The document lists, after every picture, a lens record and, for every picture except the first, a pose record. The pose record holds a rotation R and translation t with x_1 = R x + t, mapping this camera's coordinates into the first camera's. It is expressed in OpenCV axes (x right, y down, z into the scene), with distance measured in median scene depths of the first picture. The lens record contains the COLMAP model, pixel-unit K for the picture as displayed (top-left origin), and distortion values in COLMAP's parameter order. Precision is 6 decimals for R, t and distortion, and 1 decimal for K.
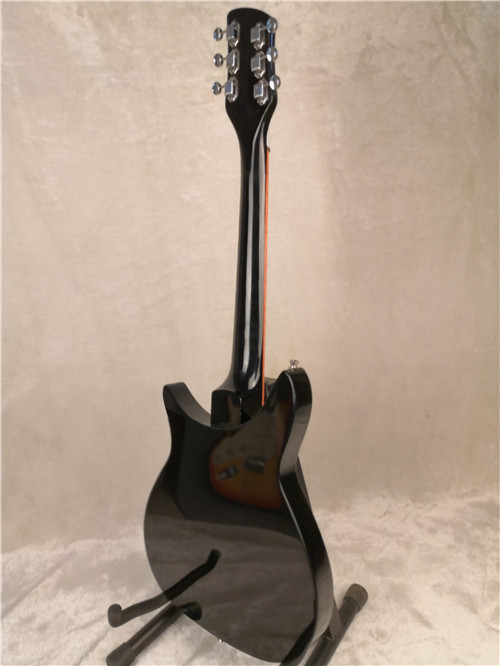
lens RADIAL K [[525.0, 0, 247.1], [0, 525.0, 330.6], [0, 0, 1]] dist [-0.014990, 0.024146]
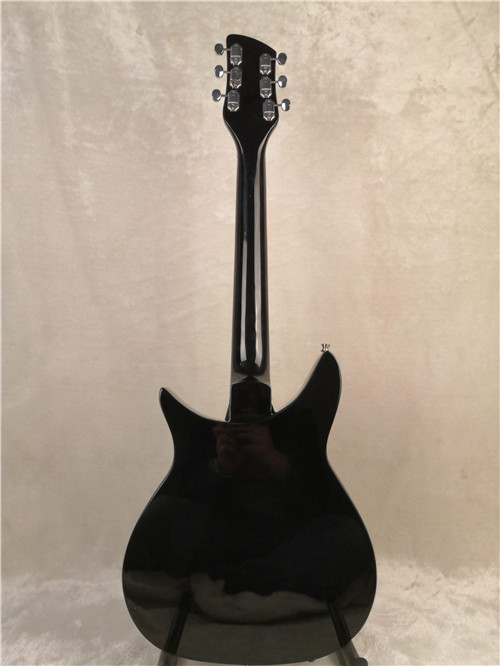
lens RADIAL K [[525.0, 0, 242.9], [0, 525.0, 332.3], [0, 0, 1]] dist [-0.014990, 0.024146]
pose [[0.994474, 0.098493, -0.036336, -0.020244], [-0.103110, 0.981442, -0.161676, 0.111357], [0.019738, 0.164529, 0.986175, 0.087106]]
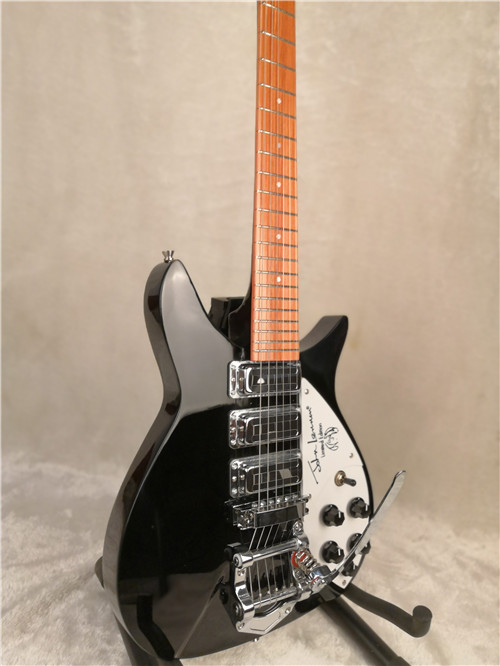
lens RADIAL K [[525.0, 0, 241.3], [0, 525.0, 332.5], [0, 0, 1]] dist [-0.014990, 0.024146]
pose [[0.959429, 0.281254, -0.019797, -0.073775], [-0.280749, 0.959459, 0.024874, 0.102630], [0.025990, -0.018307, 0.999495, 0.194283]]
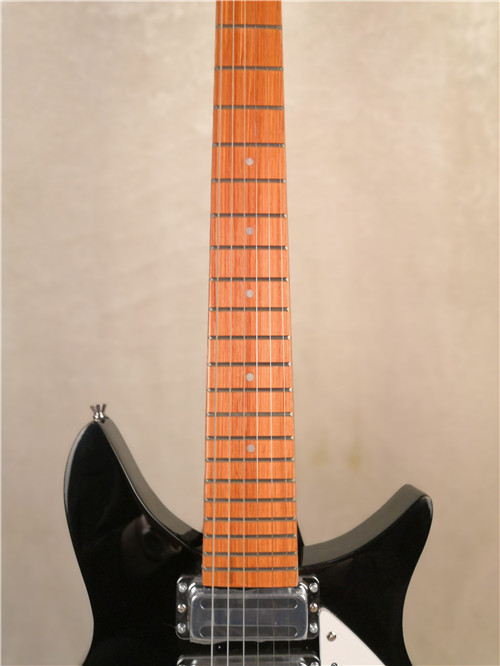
lens RADIAL K [[525.0, 0, 238.5], [0, 525.0, 334.6], [0, 0, 1]] dist [-0.014990, 0.024146]
pose [[0.992707, 0.119289, -0.017413, -0.044760], [-0.119890, 0.992024, -0.038932, -0.018119], [0.012630, 0.040736, 0.999090, 0.457282]]
